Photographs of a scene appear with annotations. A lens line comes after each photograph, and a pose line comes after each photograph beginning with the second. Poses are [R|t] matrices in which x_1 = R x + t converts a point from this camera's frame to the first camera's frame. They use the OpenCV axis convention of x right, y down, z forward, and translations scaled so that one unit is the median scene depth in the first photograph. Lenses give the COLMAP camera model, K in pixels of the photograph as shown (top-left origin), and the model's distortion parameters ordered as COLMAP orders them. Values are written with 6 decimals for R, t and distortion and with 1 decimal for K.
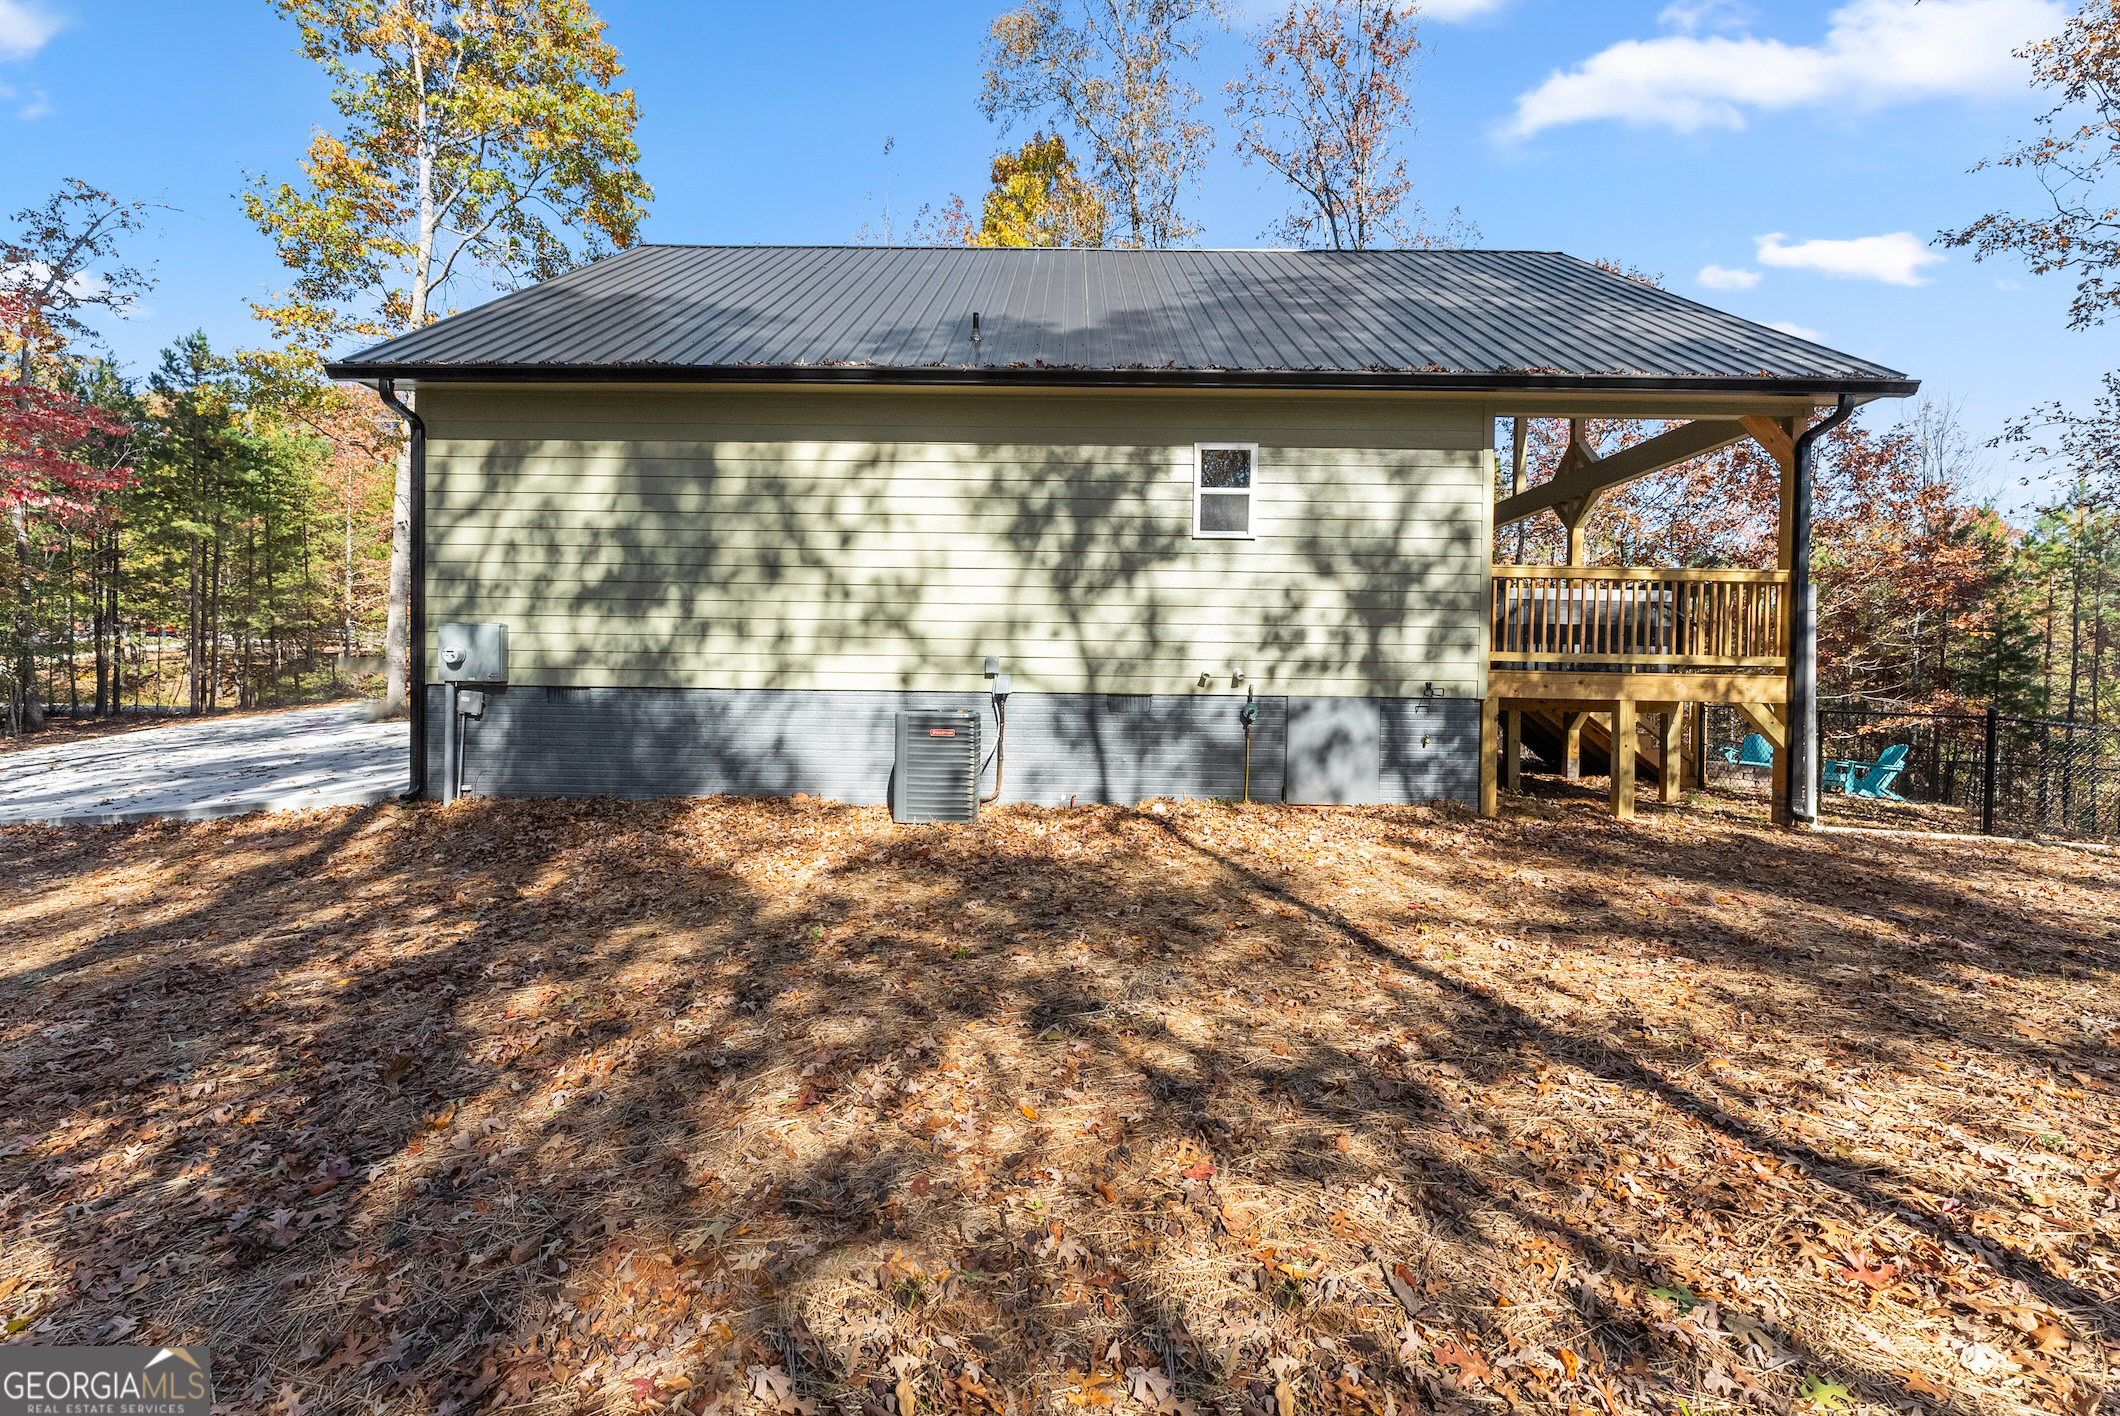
lens RADIAL K [[867.6, 0, 1052.6], [0, 867.6, 701.8], [0, 0, 1]] dist [-0.000692, 0.000174]
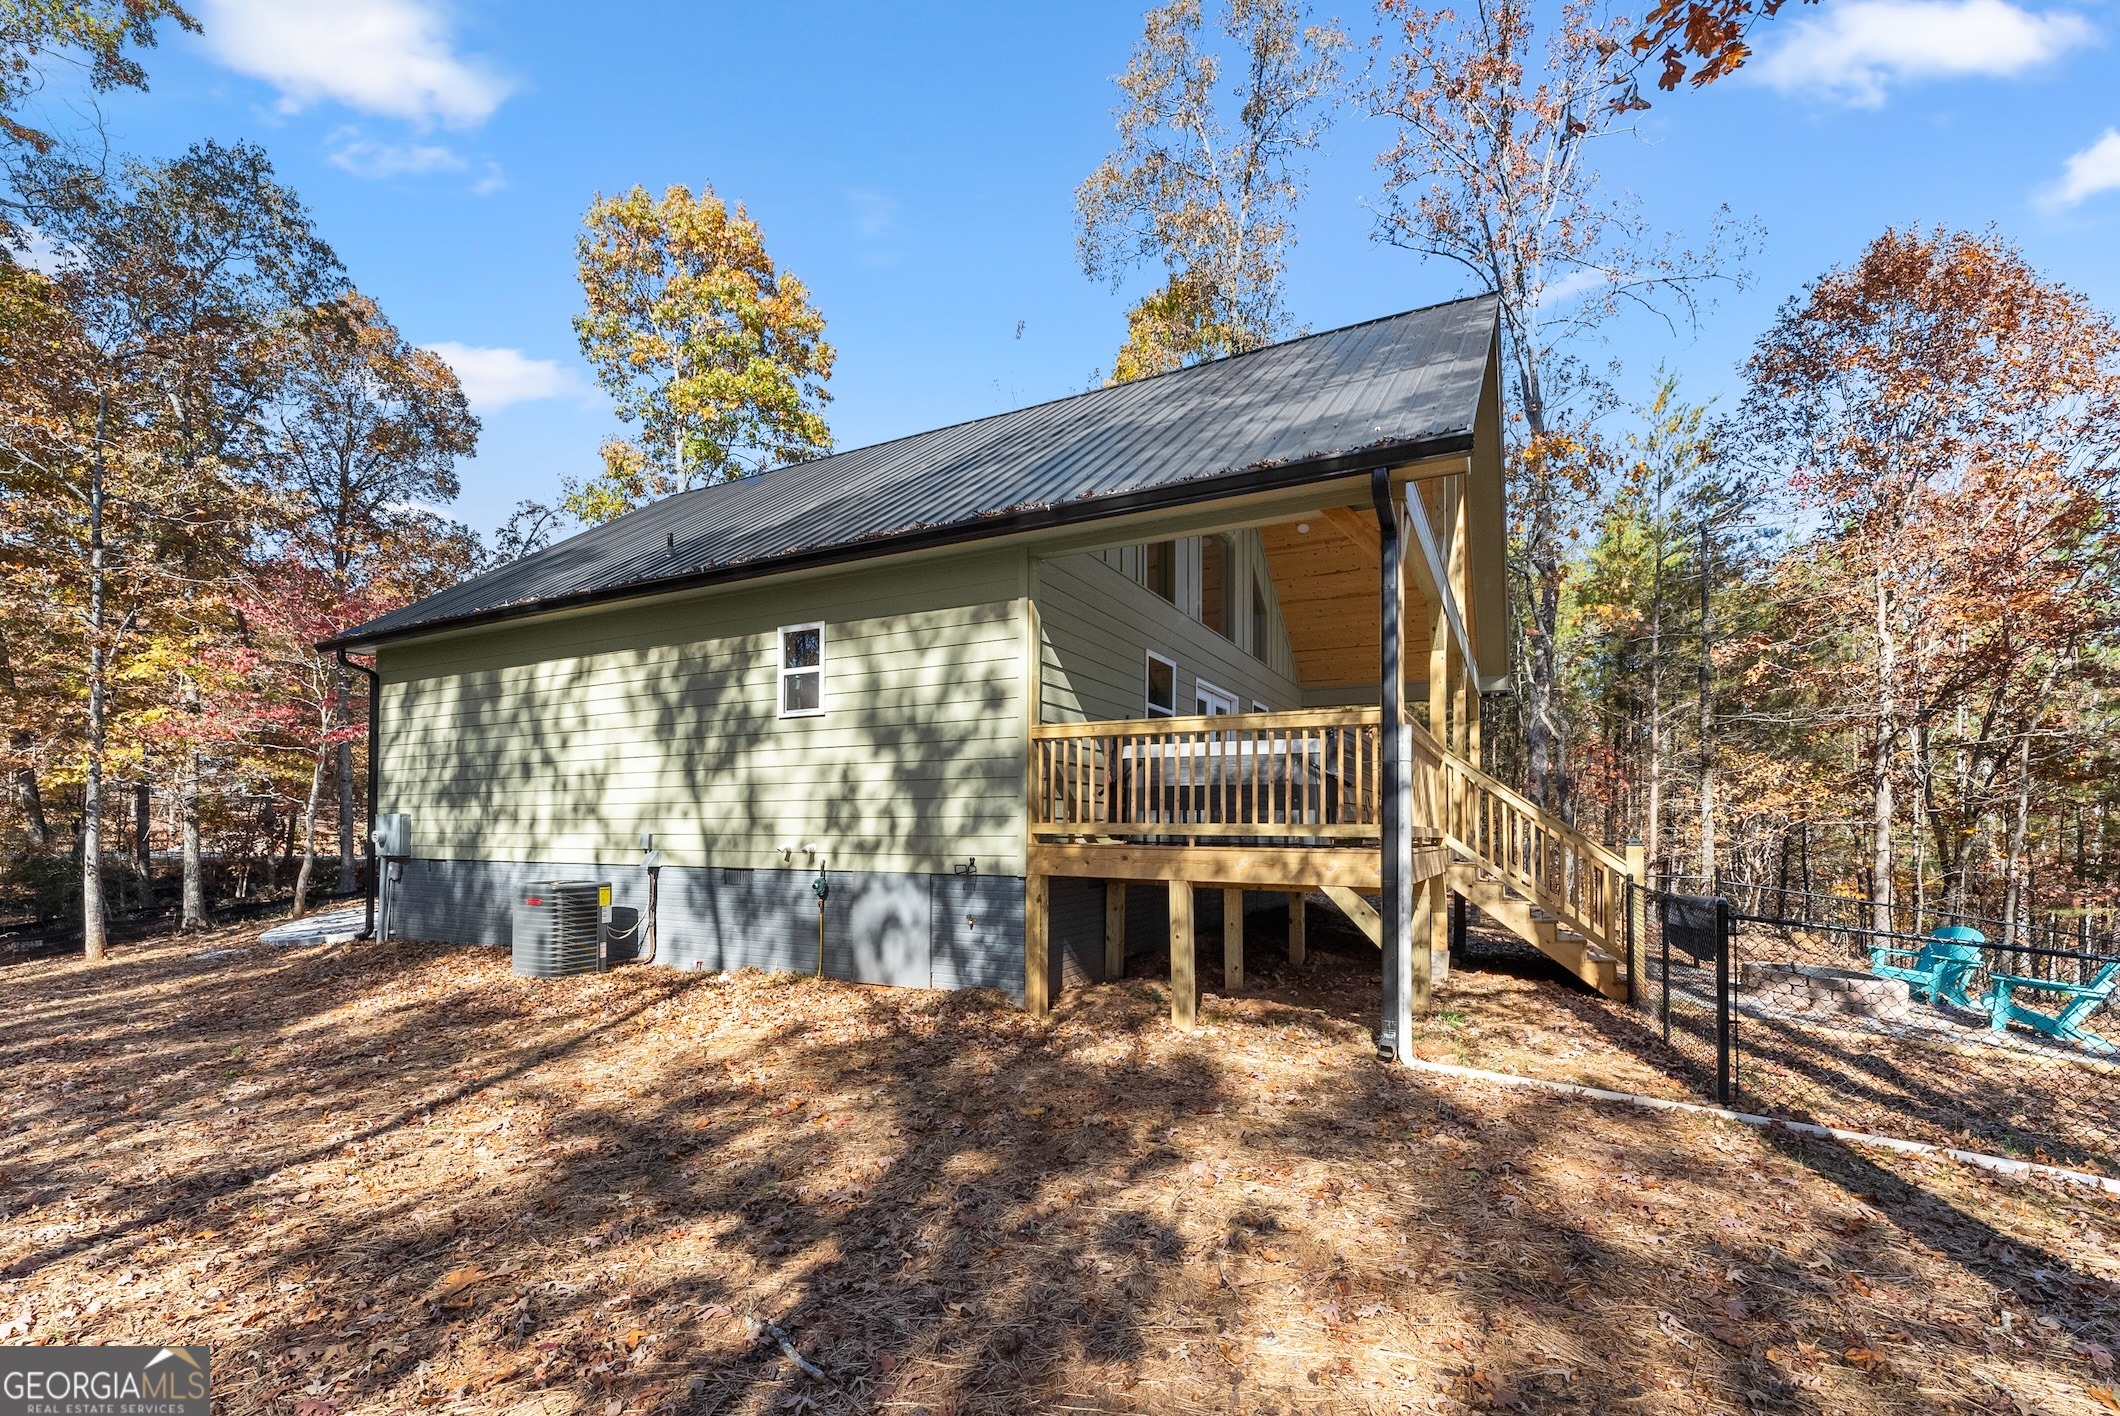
lens RADIAL K [[867.6, 0, 1054.3], [0, 867.6, 842.5], [0, 0, 1]] dist [-0.000692, 0.000174]
pose [[0.897823, -0.007178, -0.440298, 0.911087], [0.004586, 0.999965, -0.006950, -0.032417], [0.440332, 0.004221, 0.897825, 0.214525]]
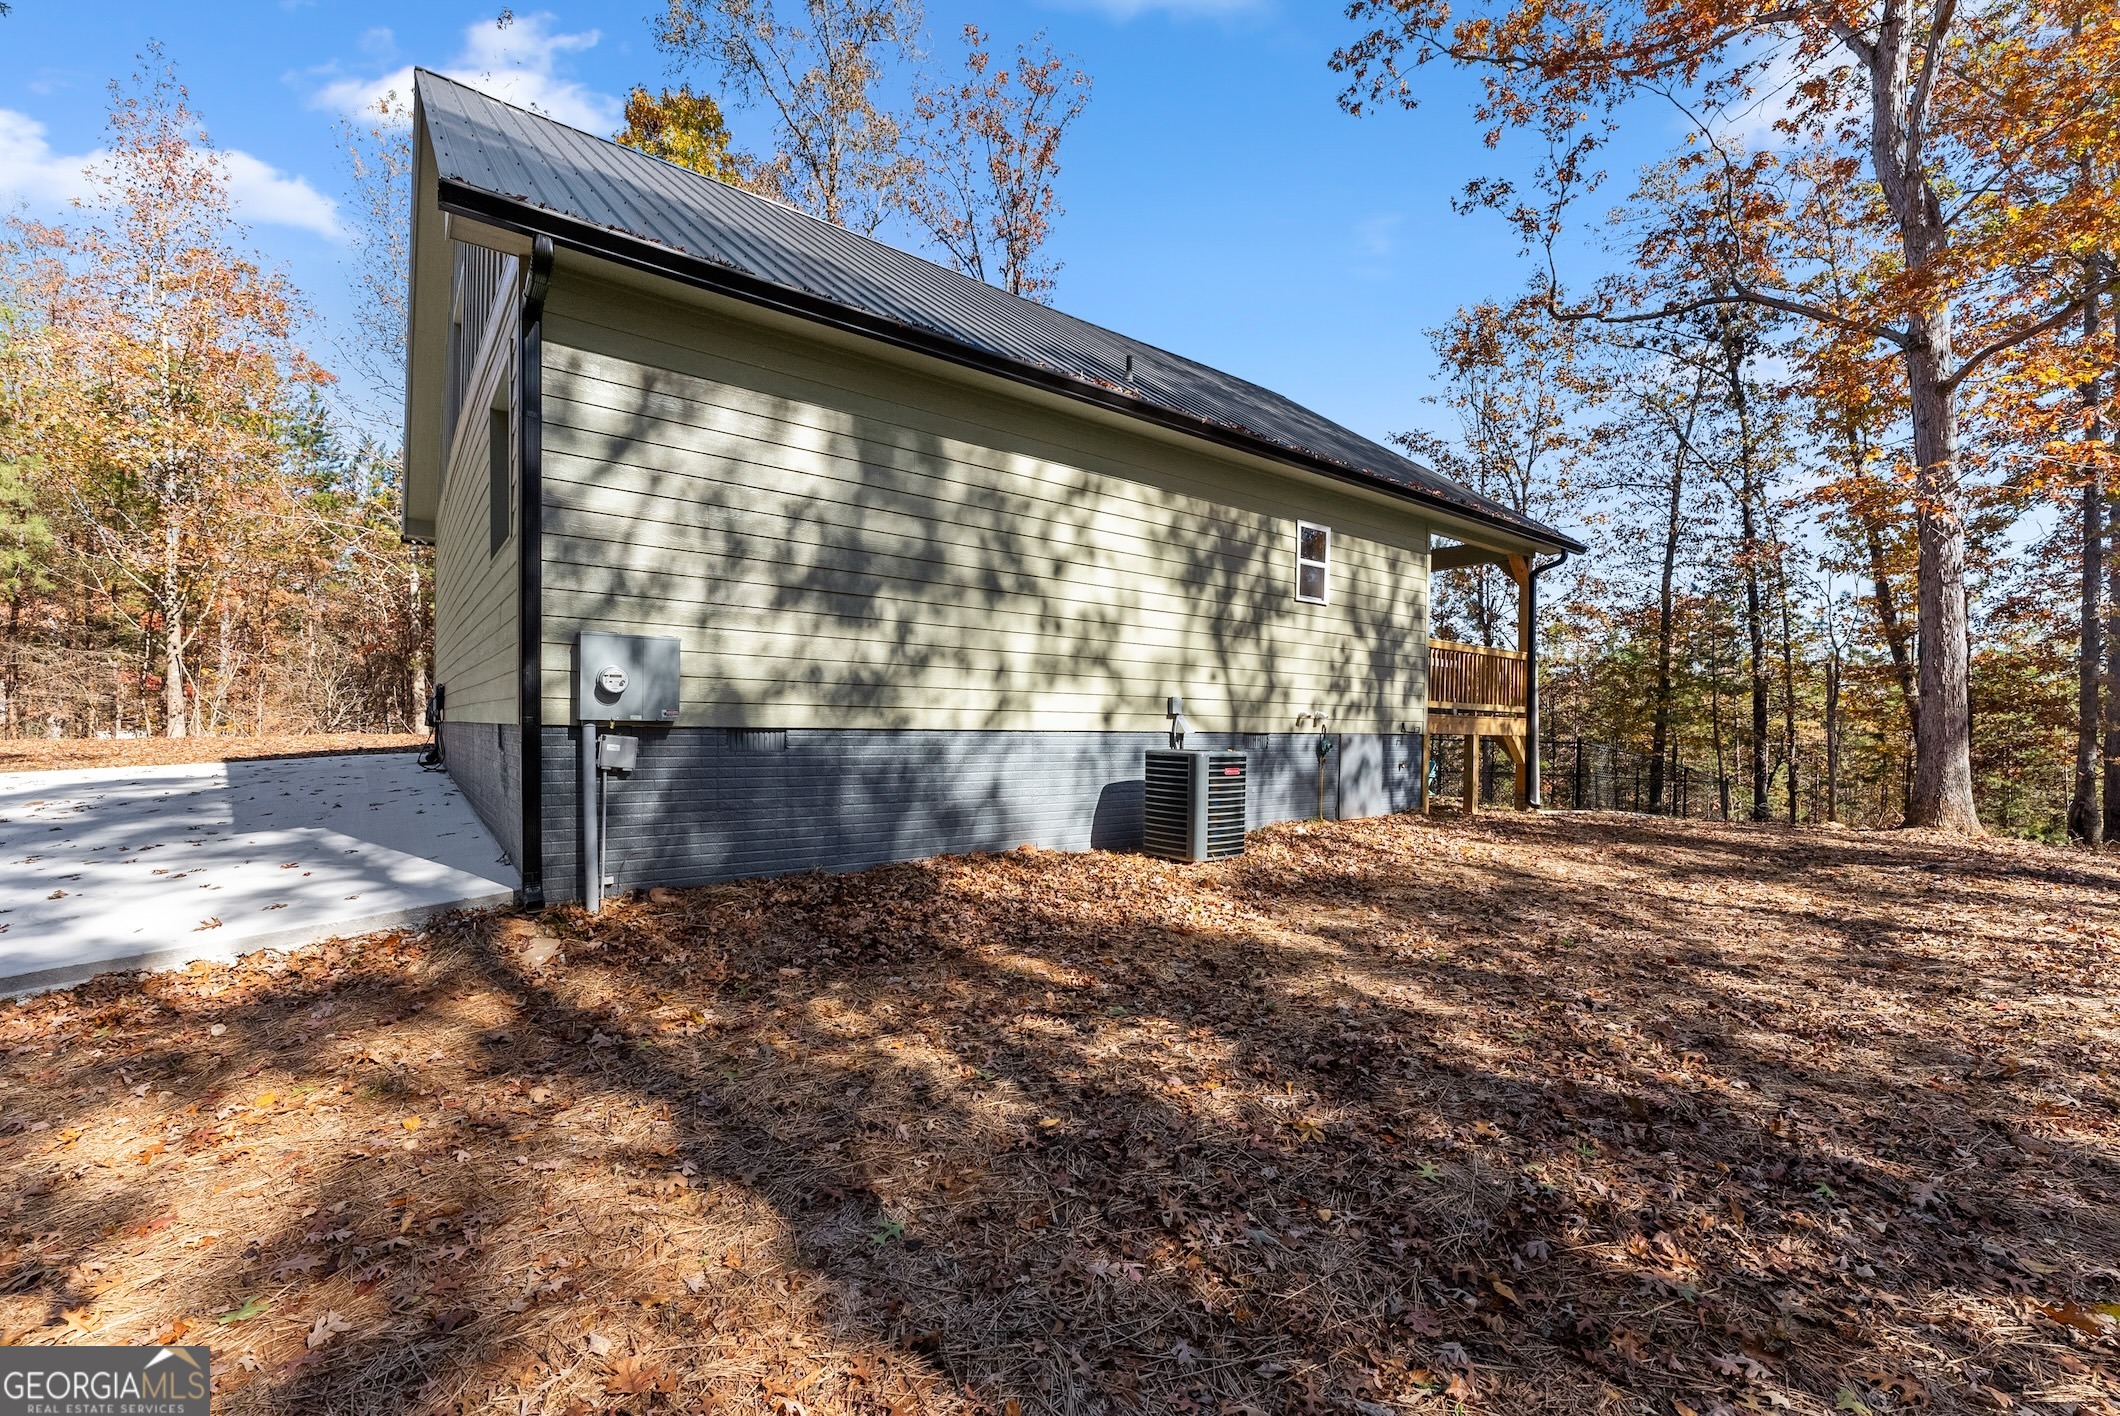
lens RADIAL K [[867.6, 0, 1051.6], [0, 867.6, 715.8], [0, 0, 1]] dist [-0.000692, 0.000174]
pose [[0.788015, 0.004246, 0.615642, -0.819993], [-0.000140, 0.999977, -0.006718, -0.022245], [-0.615656, 0.005208, 0.787998, 0.272682]]
